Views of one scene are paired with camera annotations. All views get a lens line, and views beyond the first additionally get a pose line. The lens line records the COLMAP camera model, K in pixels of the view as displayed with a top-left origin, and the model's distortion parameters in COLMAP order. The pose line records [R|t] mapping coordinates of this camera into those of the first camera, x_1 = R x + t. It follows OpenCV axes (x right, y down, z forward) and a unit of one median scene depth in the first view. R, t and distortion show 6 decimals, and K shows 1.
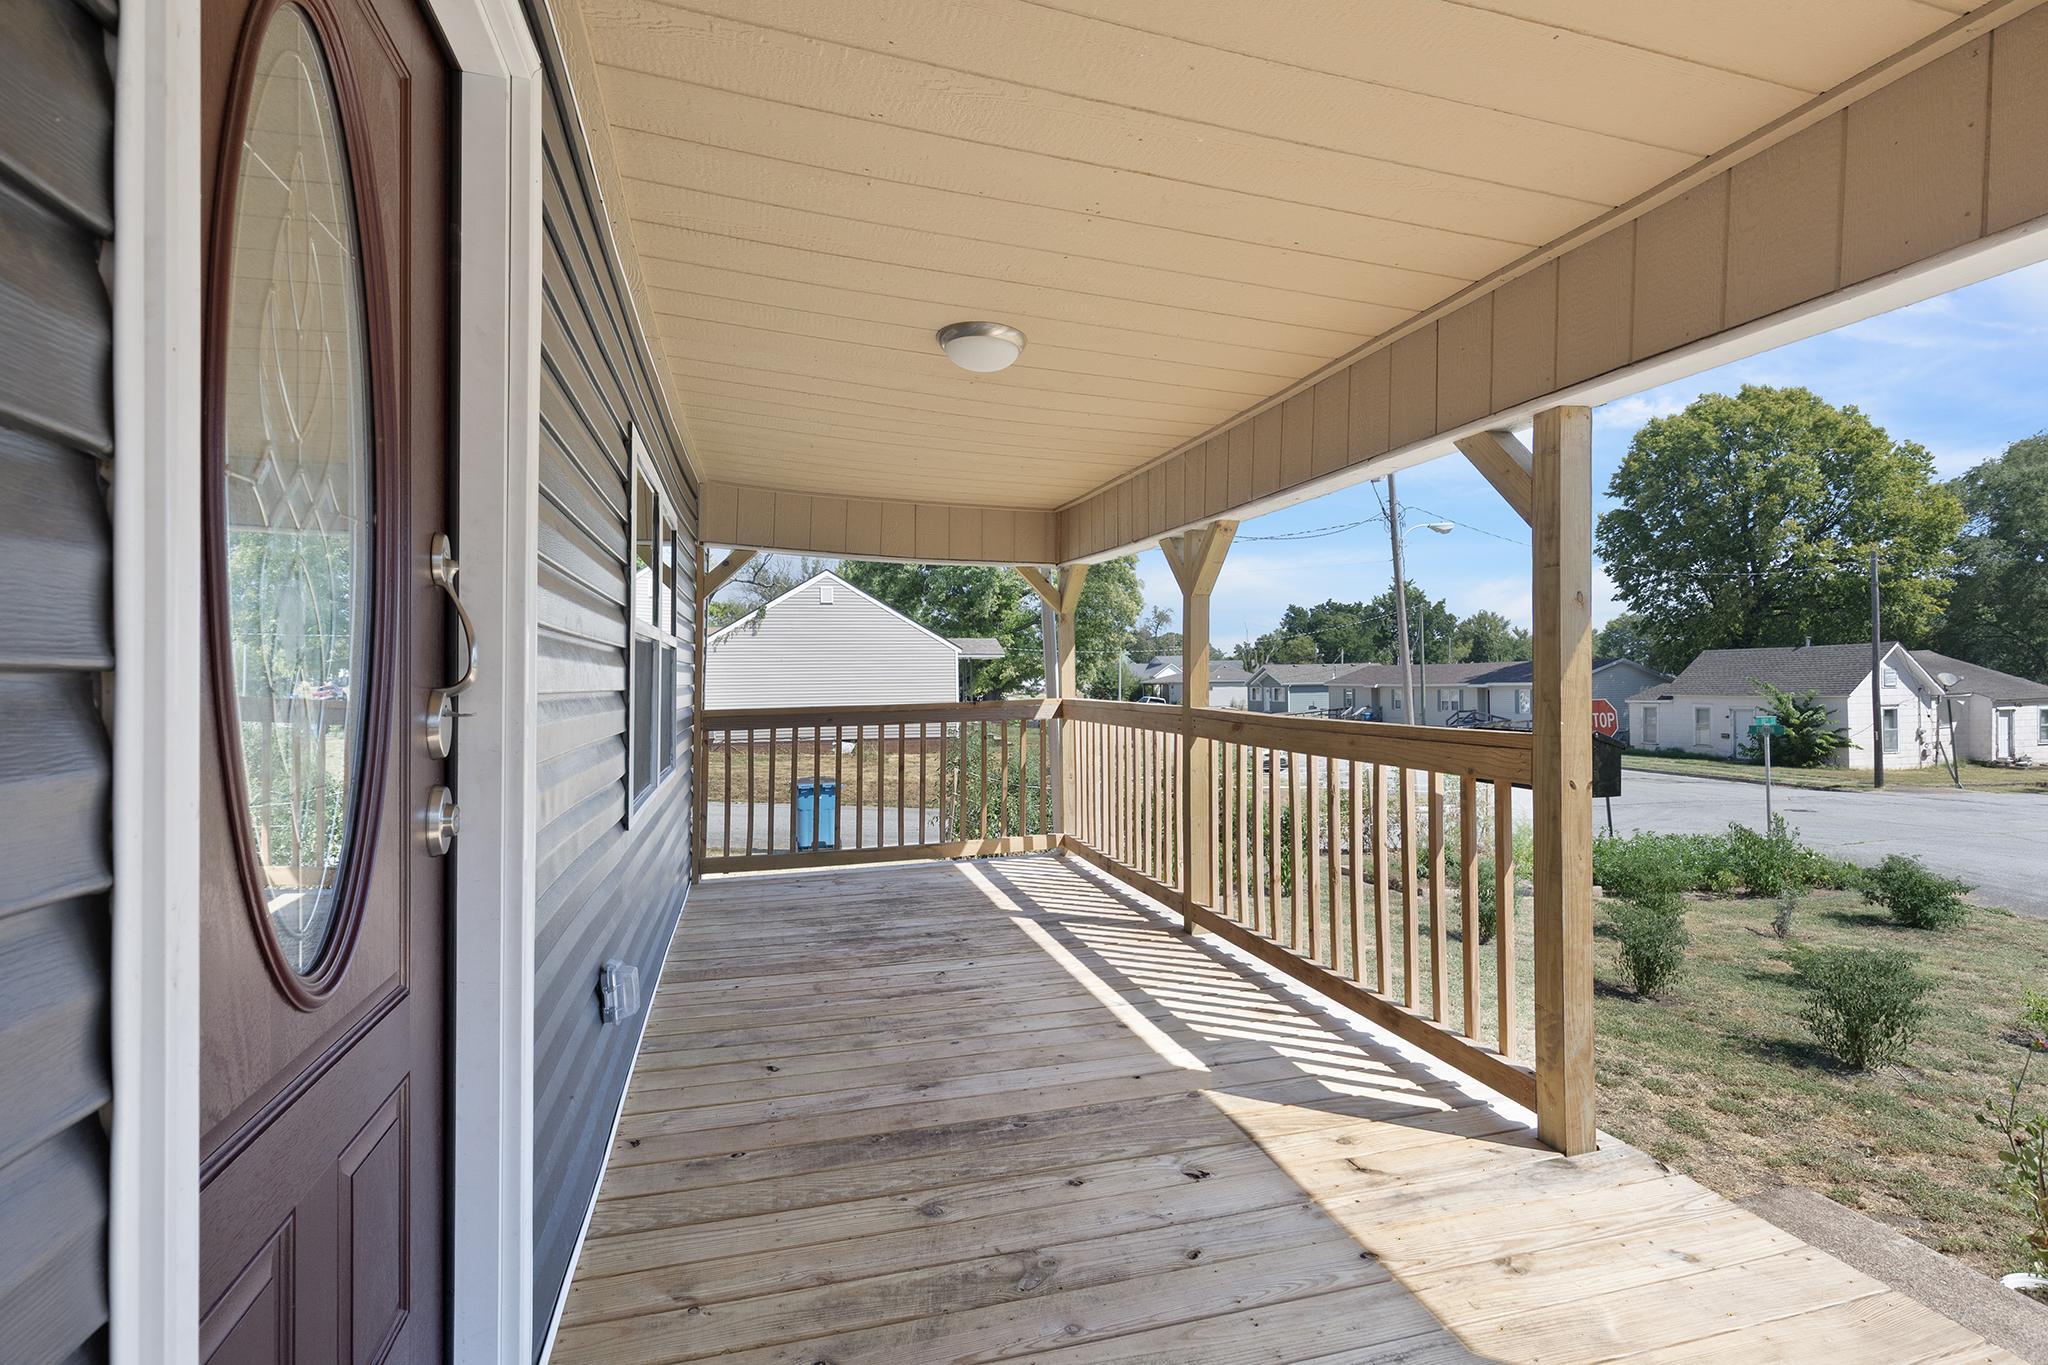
lens RADIAL K [[933.0, 0, 1024.5], [0, 933.0, 685.9], [0, 0, 1]] dist [0.009520, -0.002610]
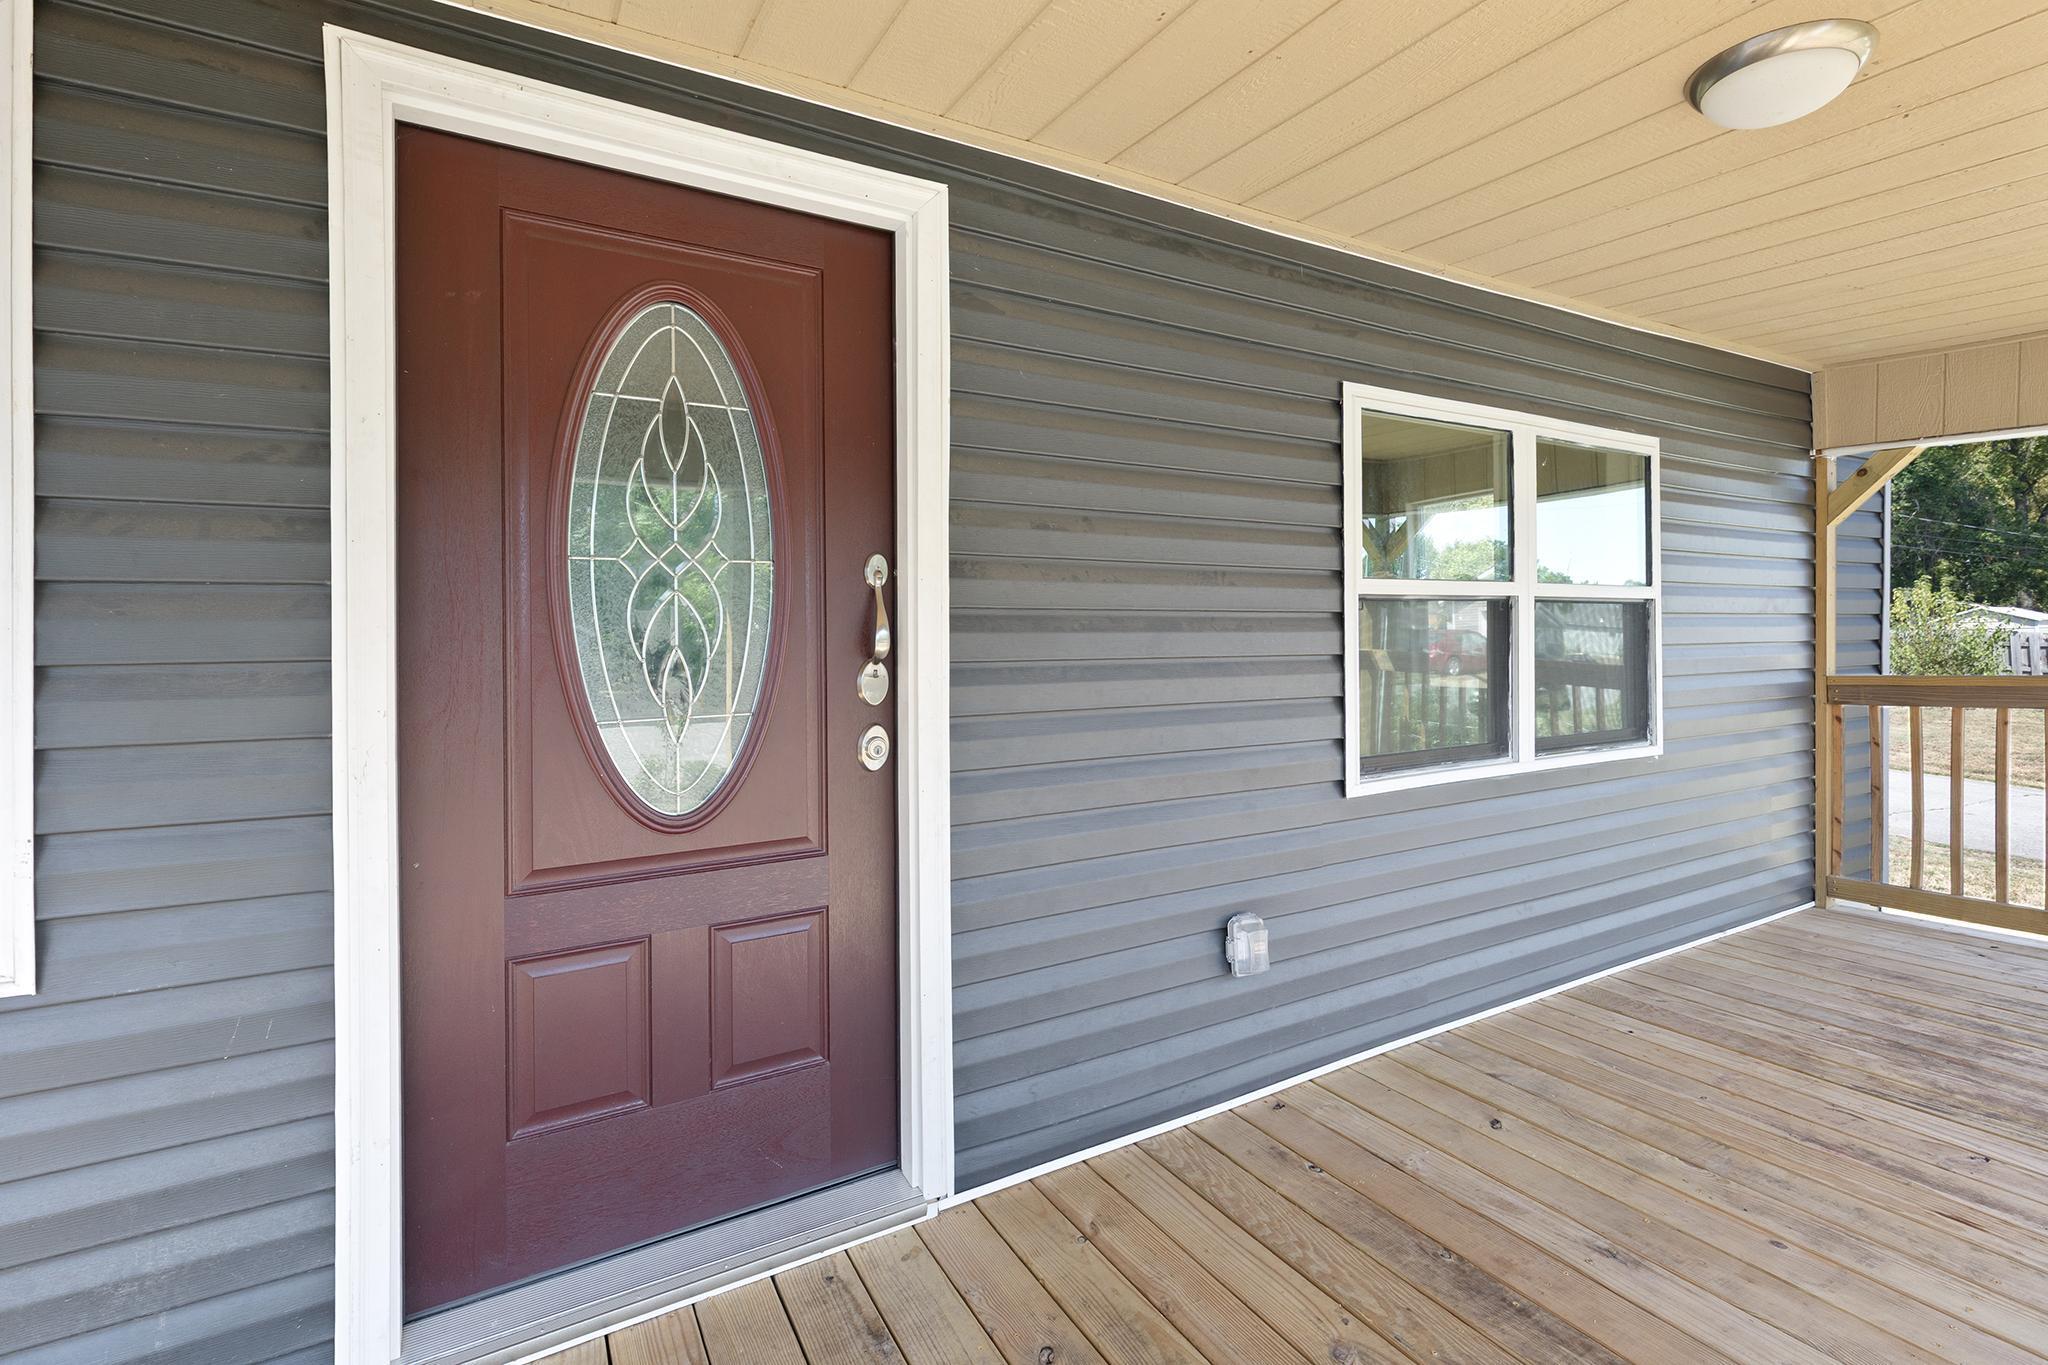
lens RADIAL K [[933.0, 0, 1046.0], [0, 933.0, 637.2], [0, 0, 1]] dist [0.009520, -0.002610]
pose [[0.269628, -0.008293, -0.962929, 0.333817], [0.008228, 0.999946, -0.006308, -0.007137], [0.962929, -0.006222, 0.269682, 0.336826]]
